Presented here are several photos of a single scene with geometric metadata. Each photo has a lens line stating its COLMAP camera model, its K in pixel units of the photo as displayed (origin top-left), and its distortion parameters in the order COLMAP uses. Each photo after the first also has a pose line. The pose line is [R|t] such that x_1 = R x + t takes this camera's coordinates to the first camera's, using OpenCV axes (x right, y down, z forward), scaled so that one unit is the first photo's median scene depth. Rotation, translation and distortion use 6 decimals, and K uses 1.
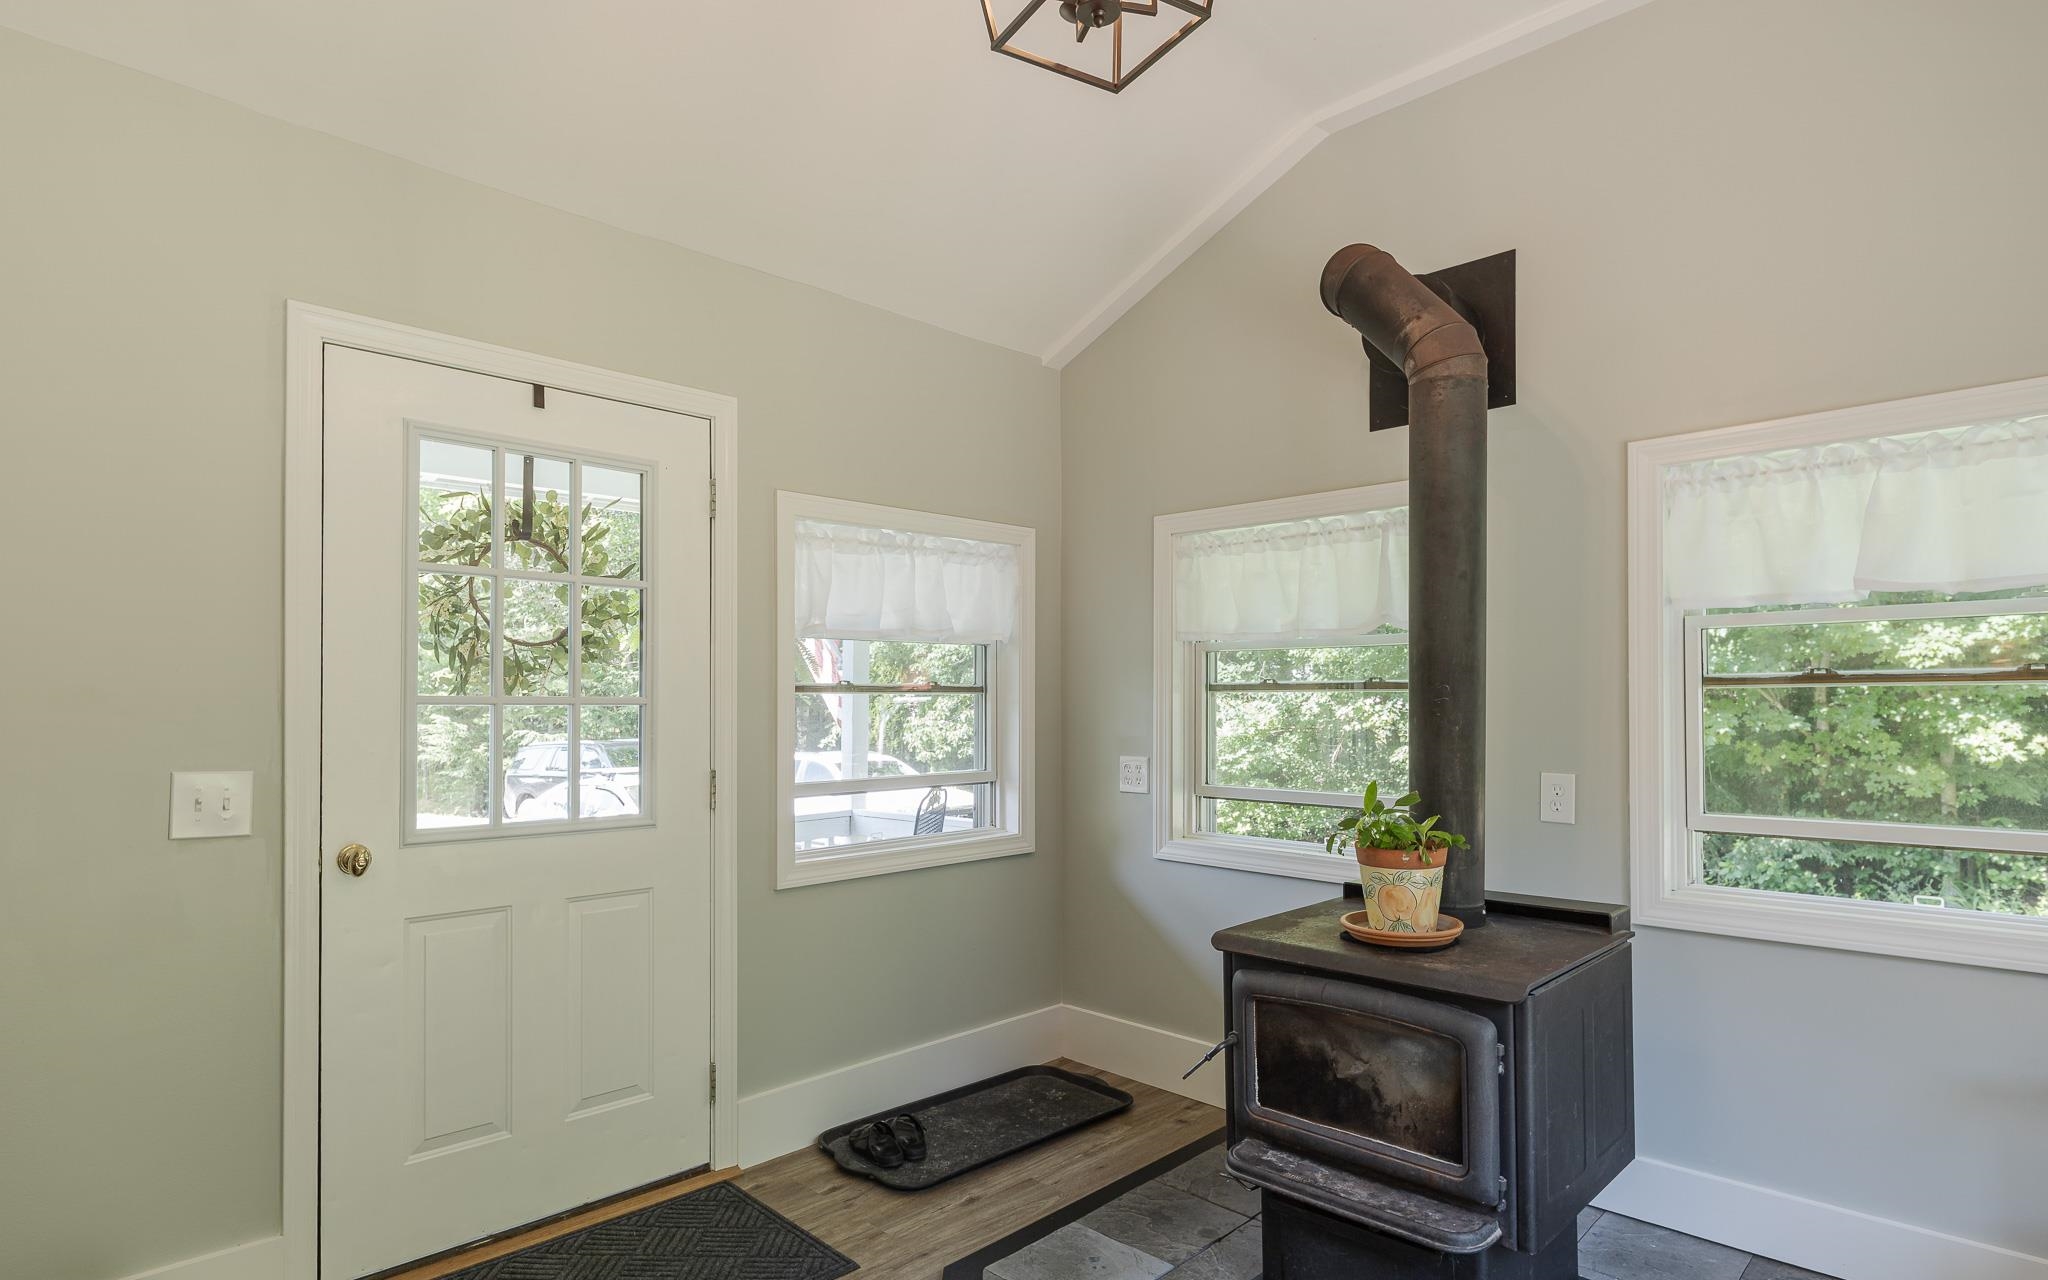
lens RADIAL K [[1084.3, 0, 1026.7], [0, 1084.3, 695.2], [0, 0, 1]] dist [0.000268, -0.000057]
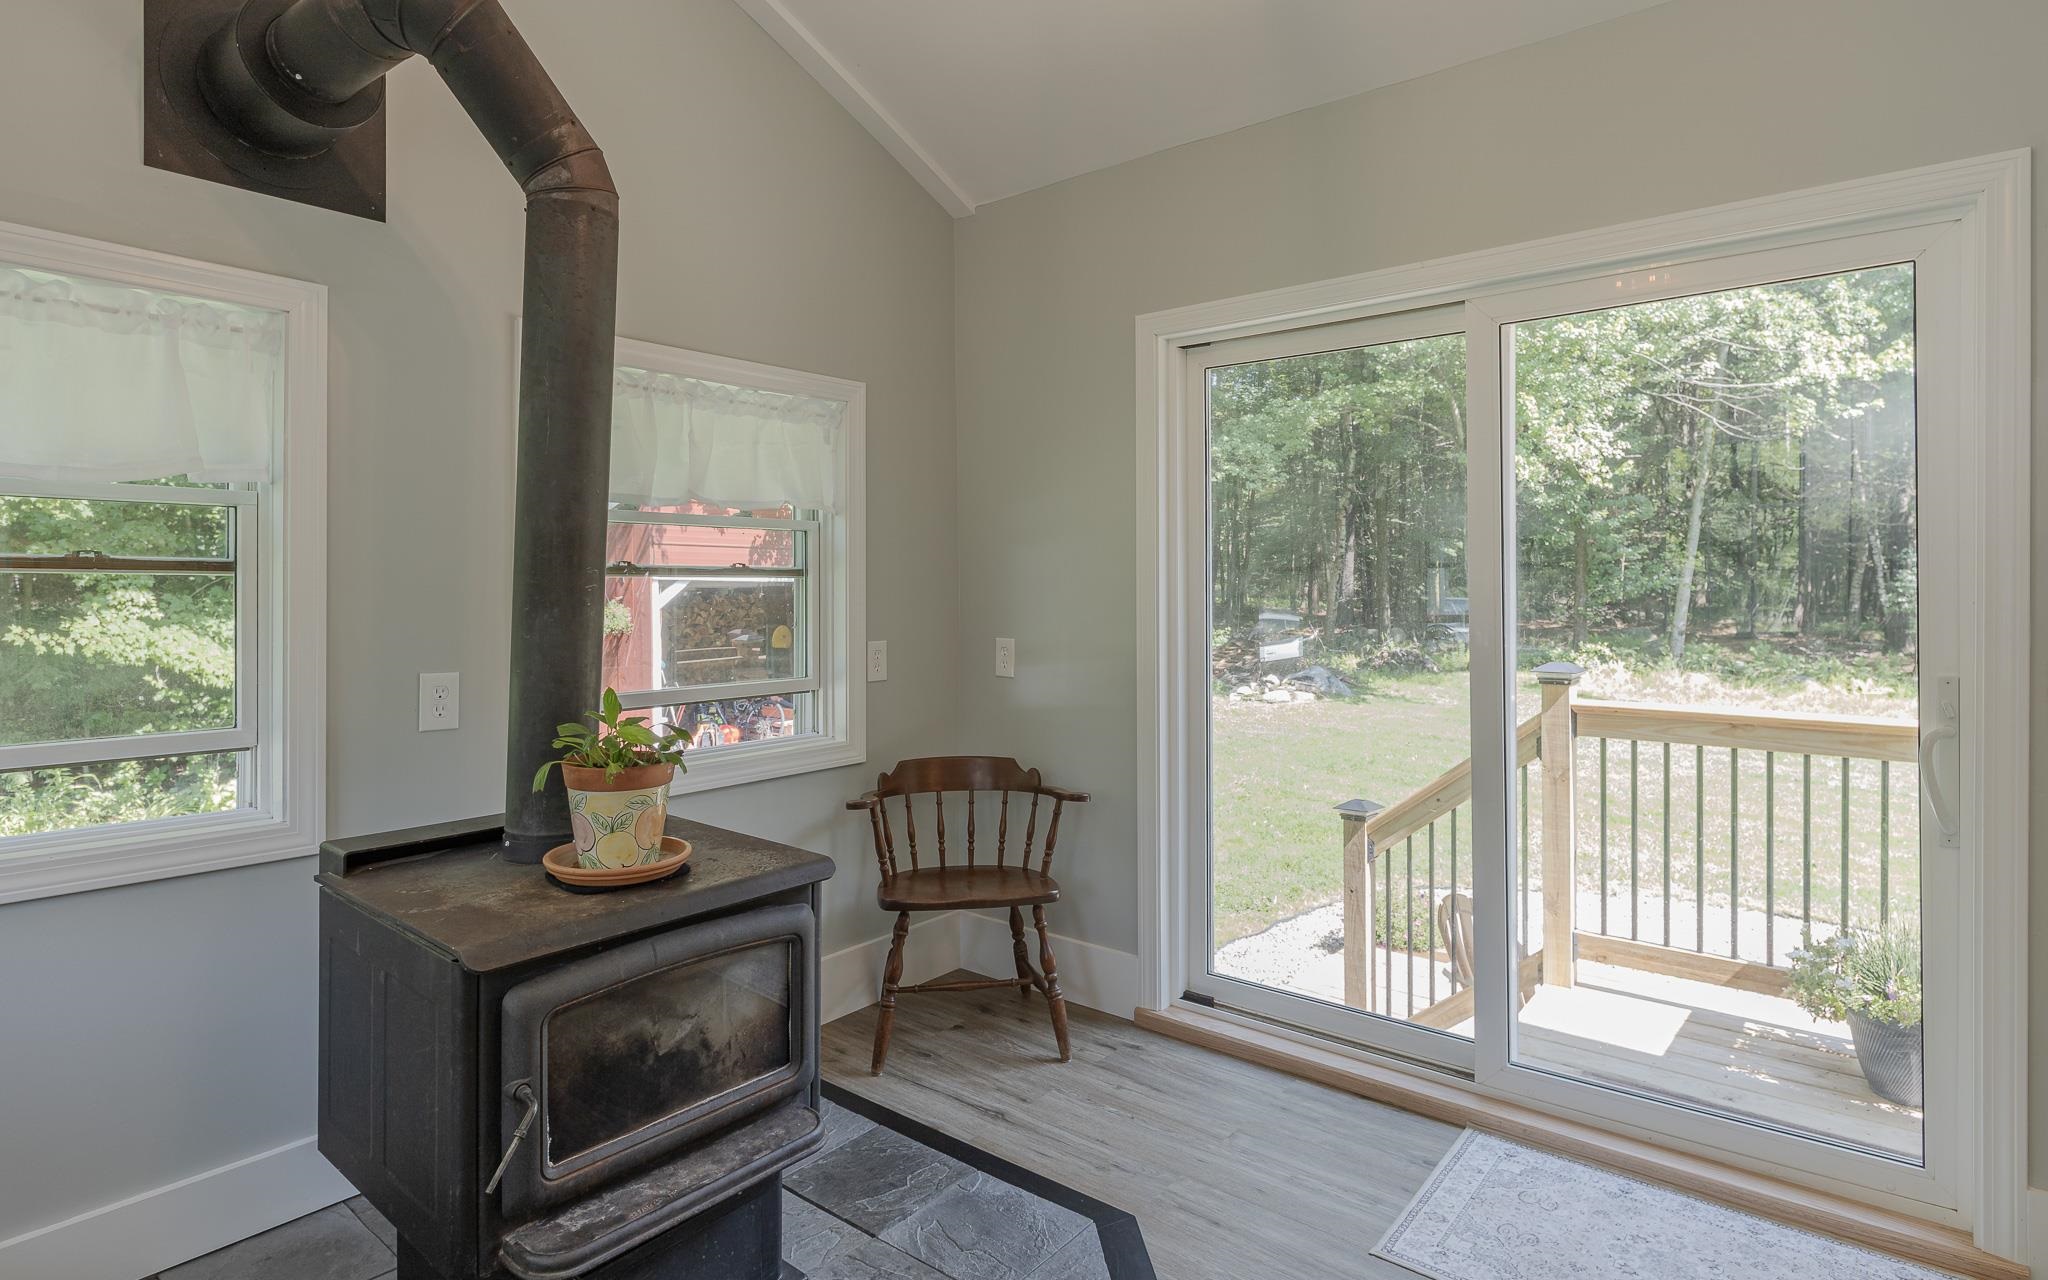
lens RADIAL K [[1074.3, 0, 1026.4], [0, 1074.3, 587.1], [0, 0, 1]] dist [-0.000369, -0.000401]
pose [[-0.093387, 0.005205, 0.995616, -0.540378], [-0.007620, 0.999953, -0.005942, 0.007197], [-0.995601, -0.008141, -0.093343, 0.814054]]
